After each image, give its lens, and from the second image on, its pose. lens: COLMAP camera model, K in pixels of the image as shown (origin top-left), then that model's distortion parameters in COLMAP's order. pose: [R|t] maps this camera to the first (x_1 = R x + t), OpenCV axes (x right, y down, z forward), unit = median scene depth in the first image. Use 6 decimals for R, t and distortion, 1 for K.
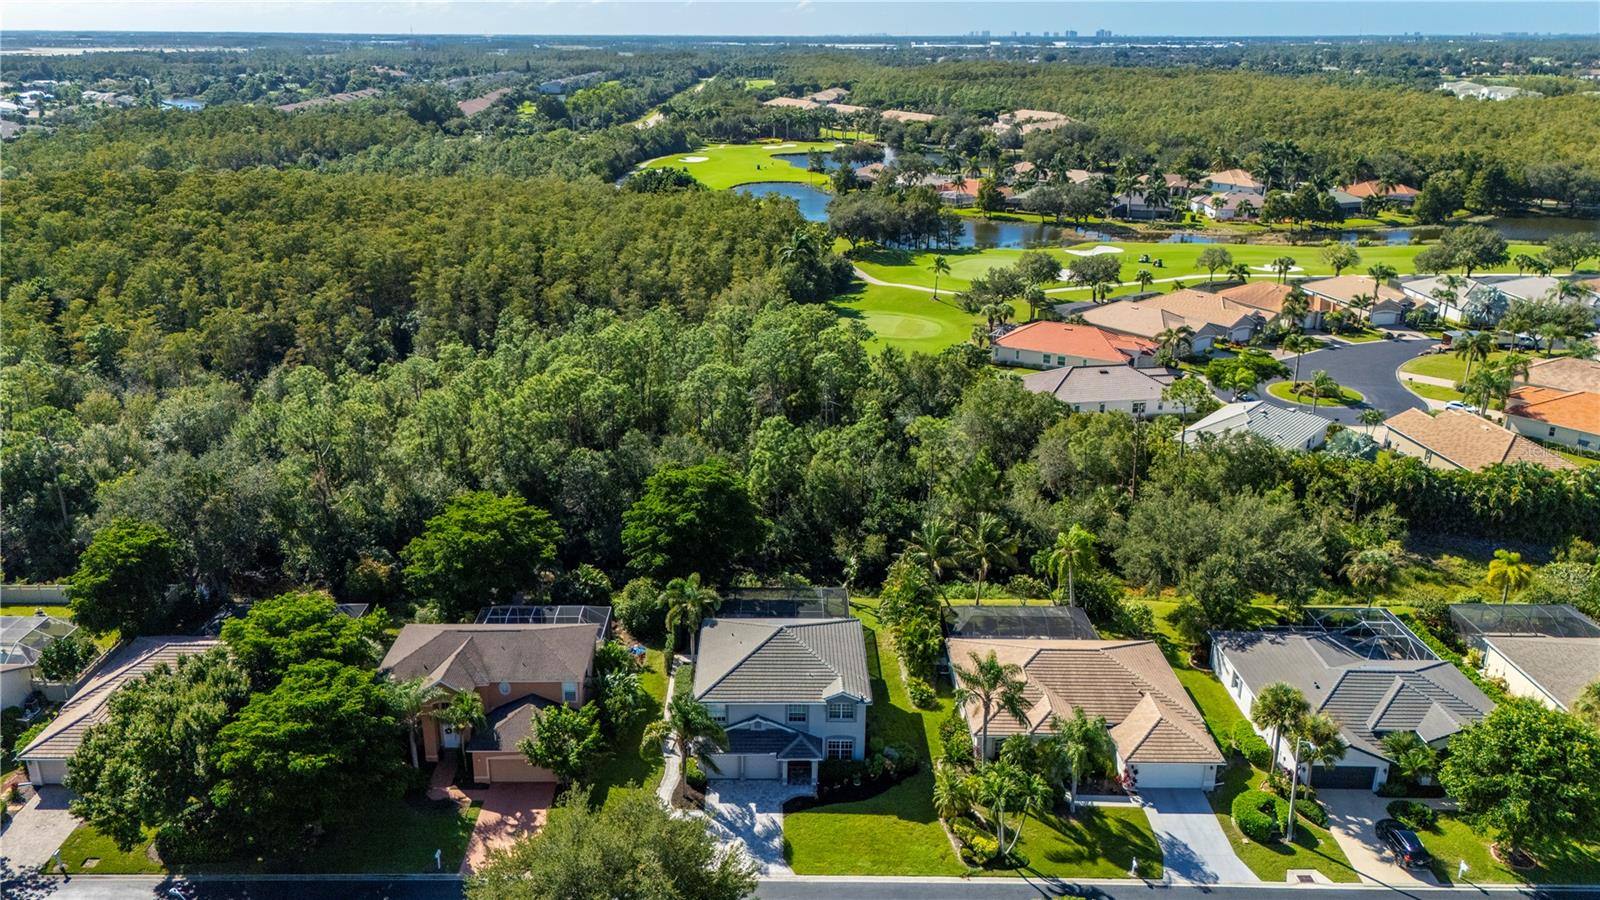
lens RADIAL K [[1174.3, 0, 763.9], [0, 1174.3, 432.1], [0, 0, 1]] dist [0.069256, -0.065213]
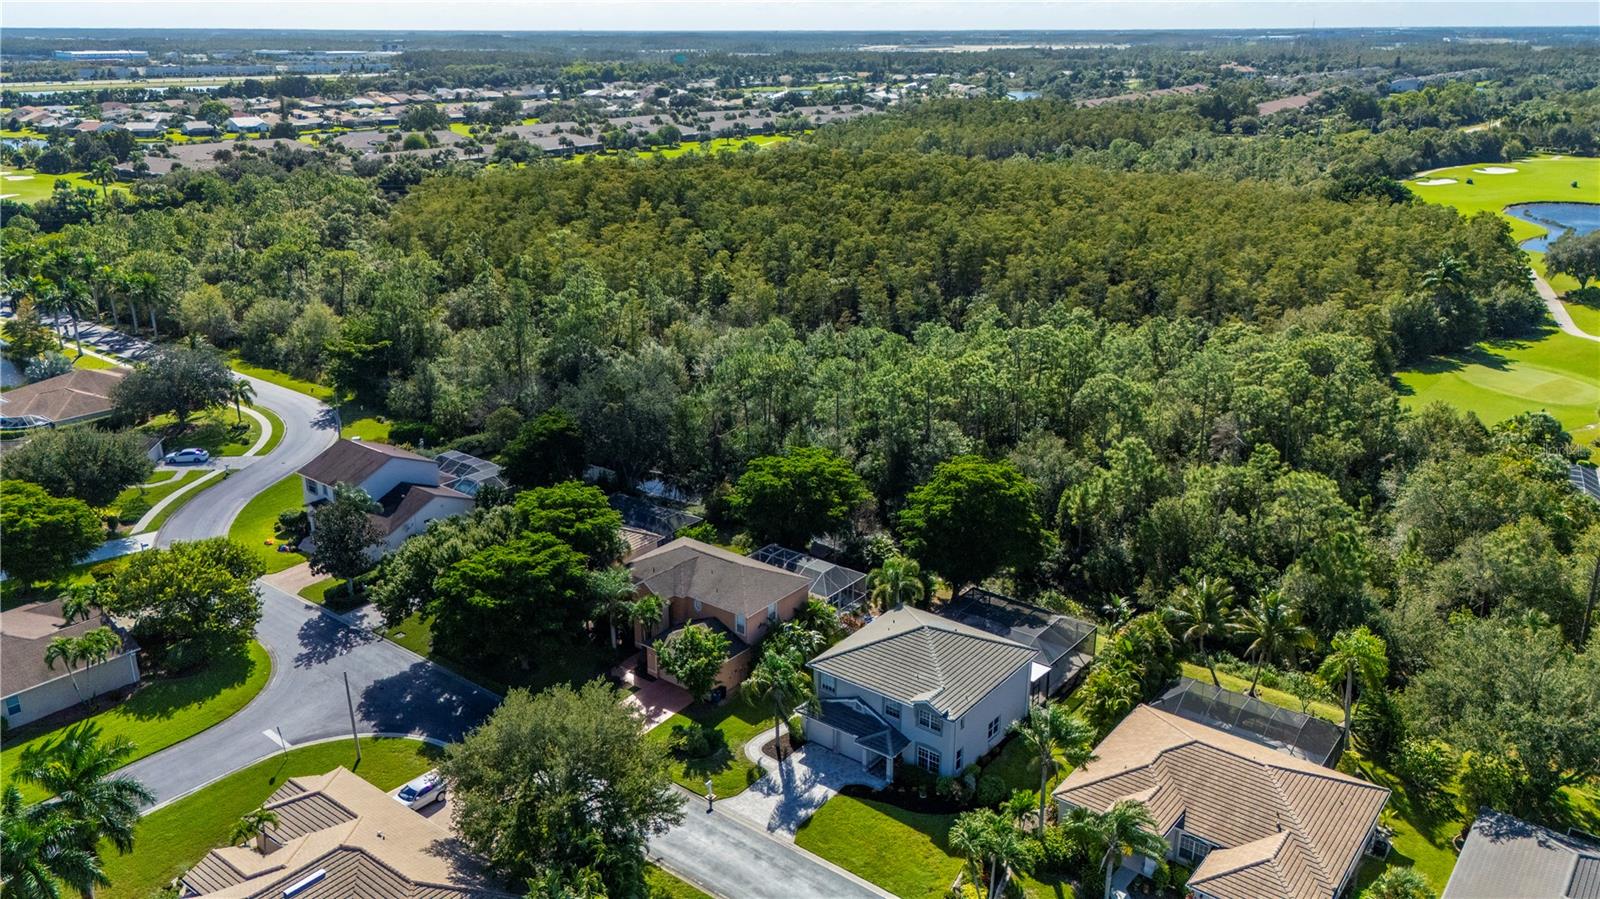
lens RADIAL K [[1174.7, 0, 794.9], [0, 1174.7, 445.2], [0, 0, 1]] dist [0.067648, -0.065962]
pose [[0.791800, 0.199679, -0.577218, 0.490107], [-0.191957, 0.978519, 0.075185, -0.038841], [0.579832, 0.051270, 0.813121, 0.125825]]
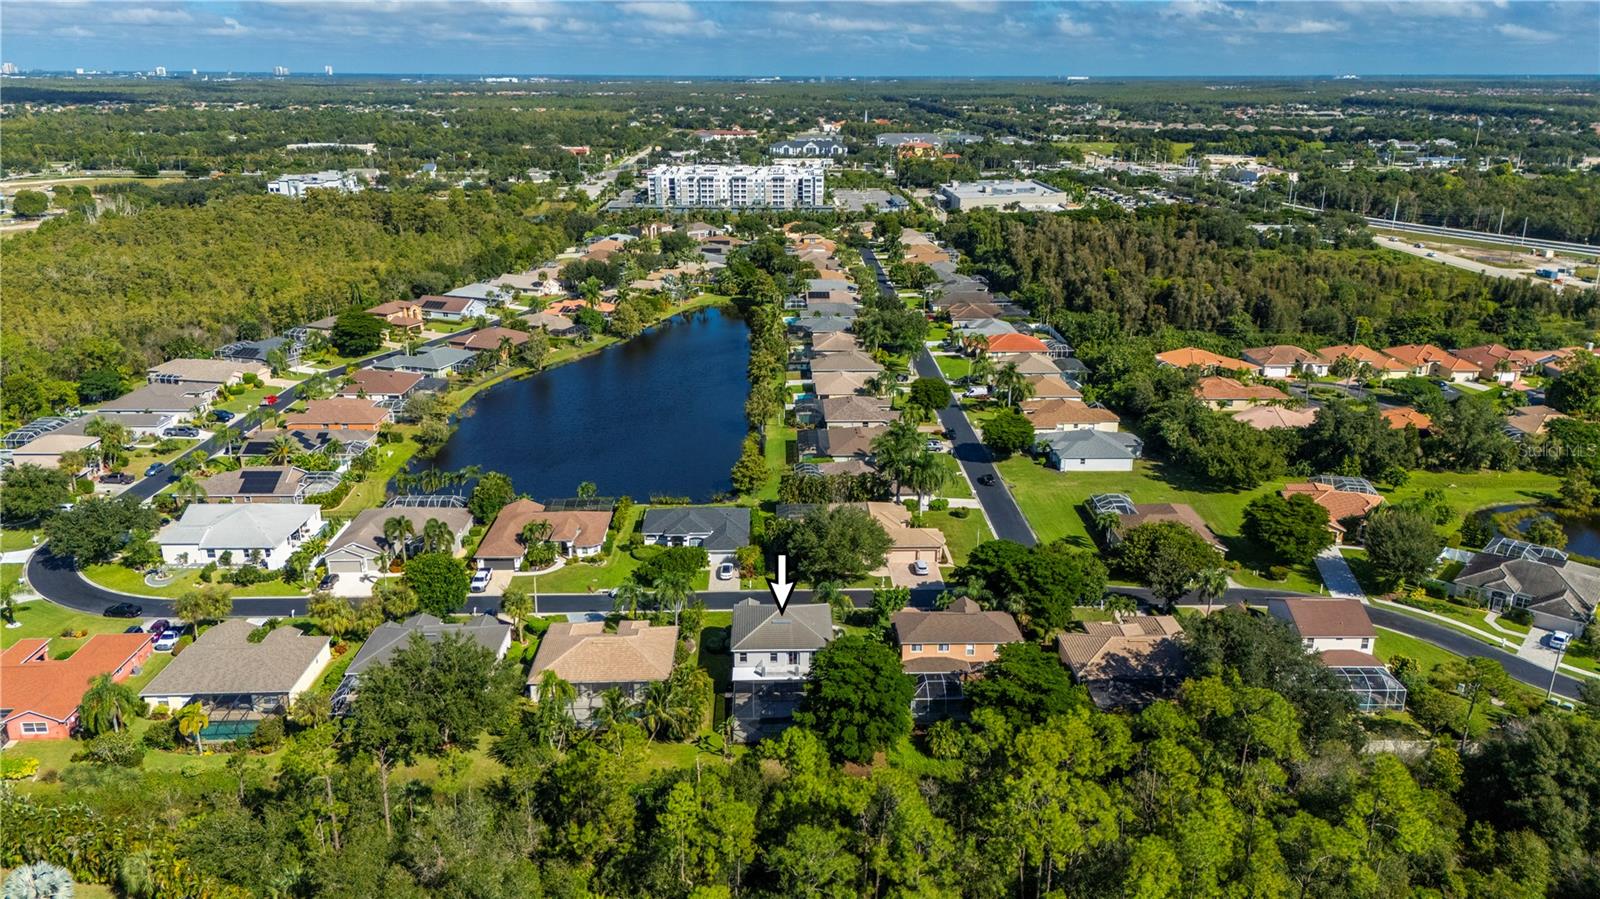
lens RADIAL K [[1150.9, 0, 795.3], [0, 1150.9, 445.8], [0, 0, 1]] dist [0.082035, -0.109994]
pose [[-0.999015, 0.012186, -0.042675, 0.069264], [-0.015353, 0.807312, 0.589925, -1.028368], [0.041641, 0.589999, -0.806329, 2.271209]]
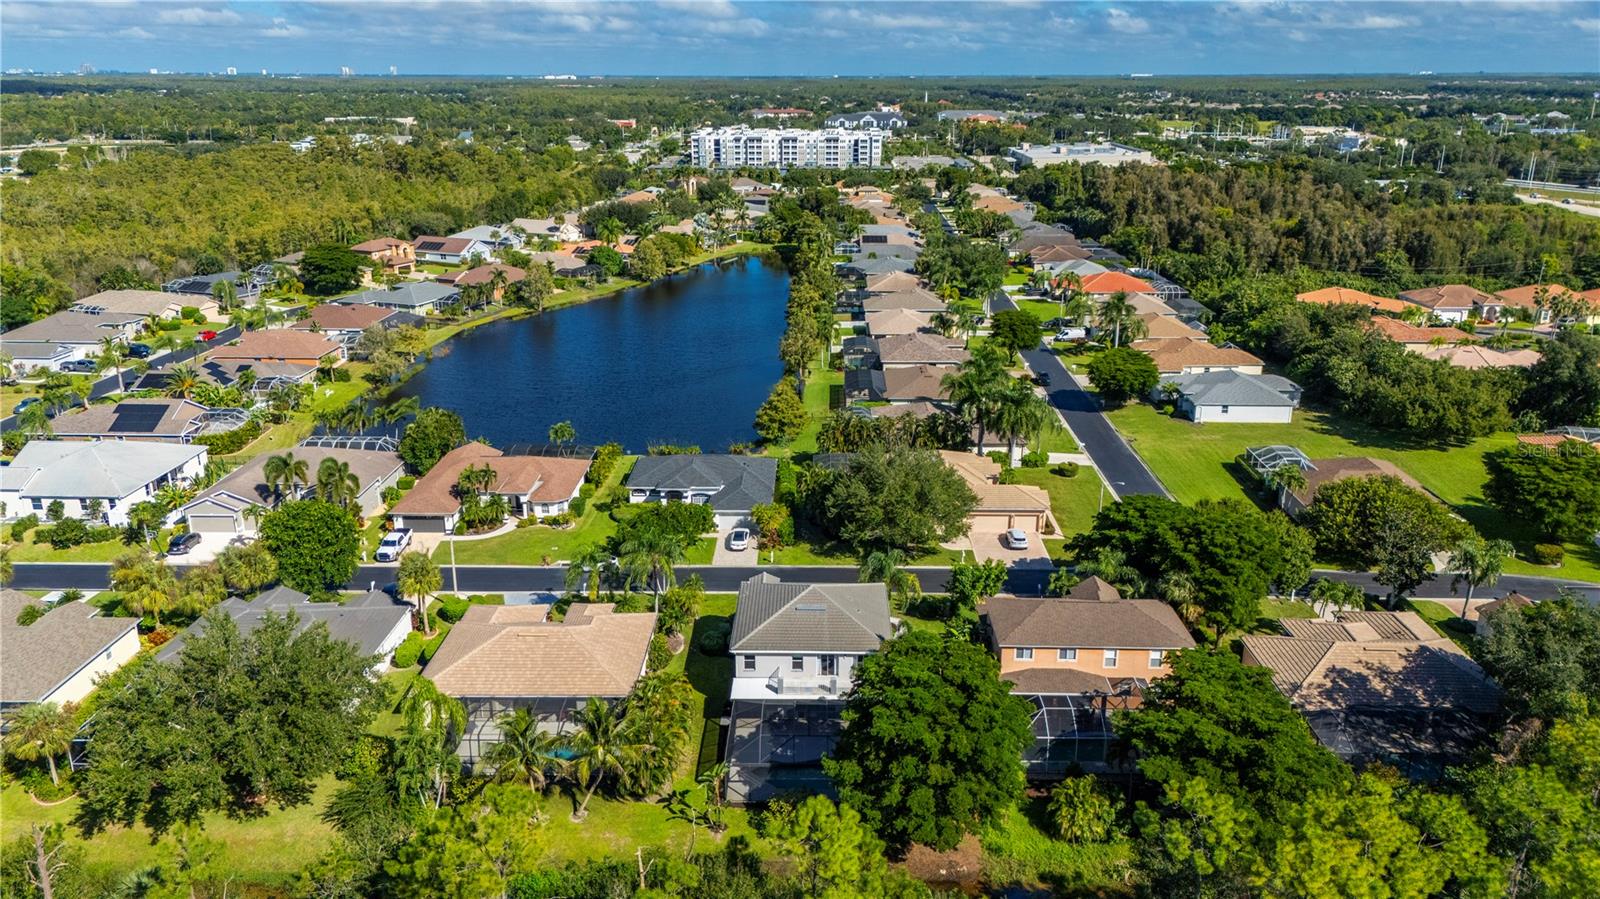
lens RADIAL K [[1160.4, 0, 797.5], [0, 1160.4, 450.4], [0, 0, 1]] dist [0.065971, -0.065399]
pose [[-0.999999, -0.000157, 0.001155, 0.032003], [0.000560, 0.804496, 0.593957, -0.591557], [-0.001022, 0.593958, -0.804496, 1.850979]]
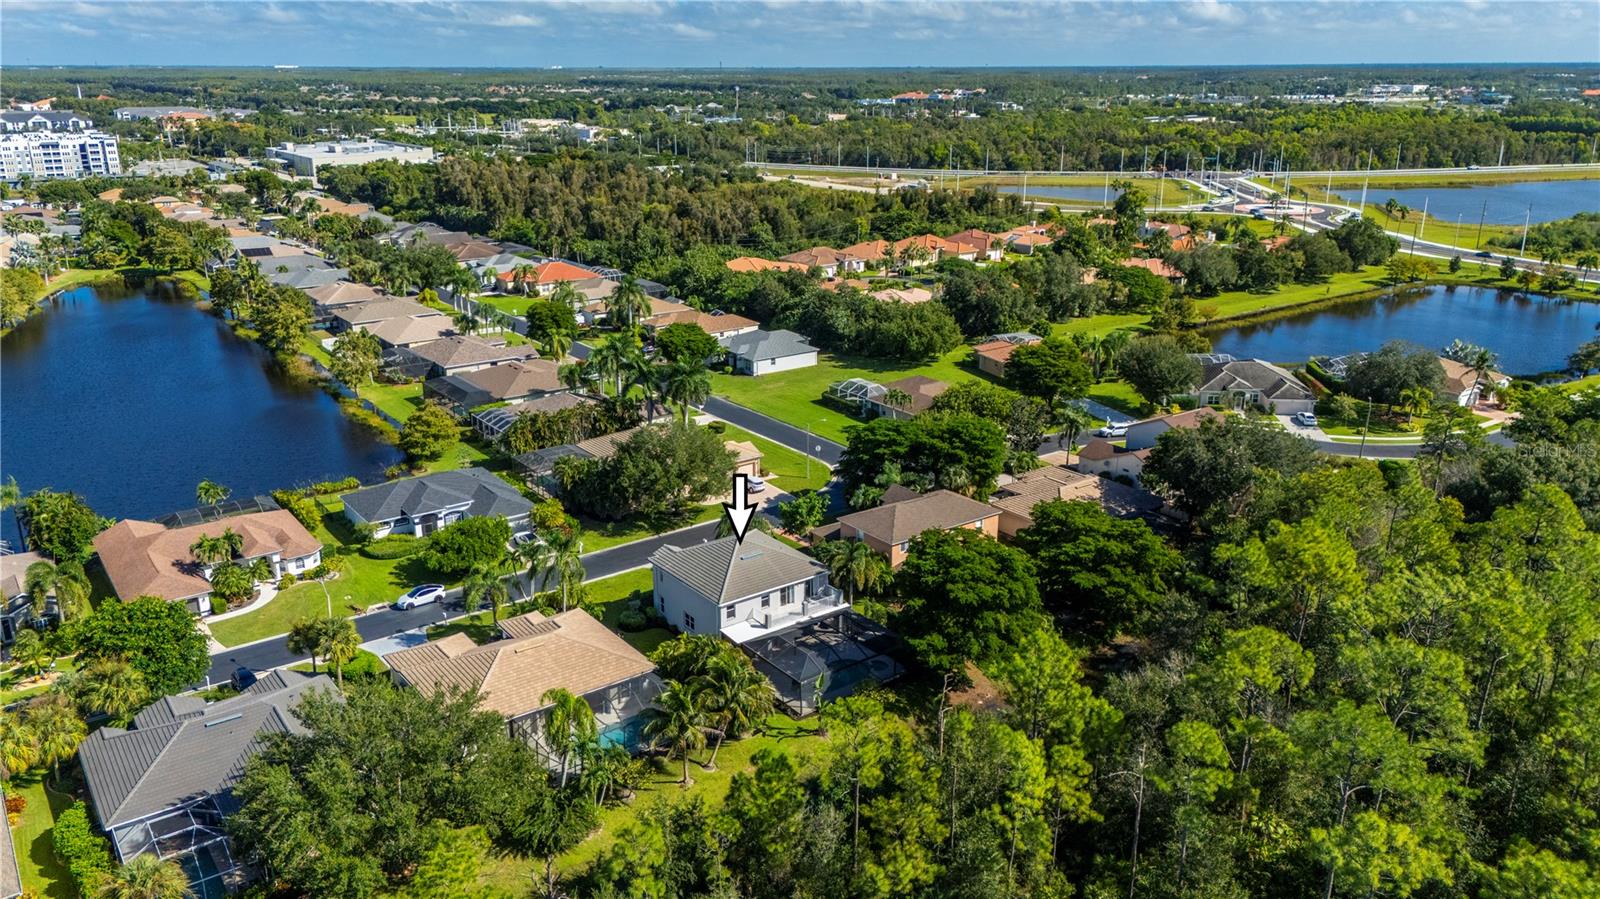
lens RADIAL K [[1174.7, 0, 794.9], [0, 1174.7, 445.2], [0, 0, 1]] dist [0.067648, -0.065962]
pose [[-0.793151, 0.187025, -0.579597, 0.694639], [-0.192647, 0.825768, 0.530089, -0.605107], [0.577753, 0.532098, -0.618929, 1.811552]]
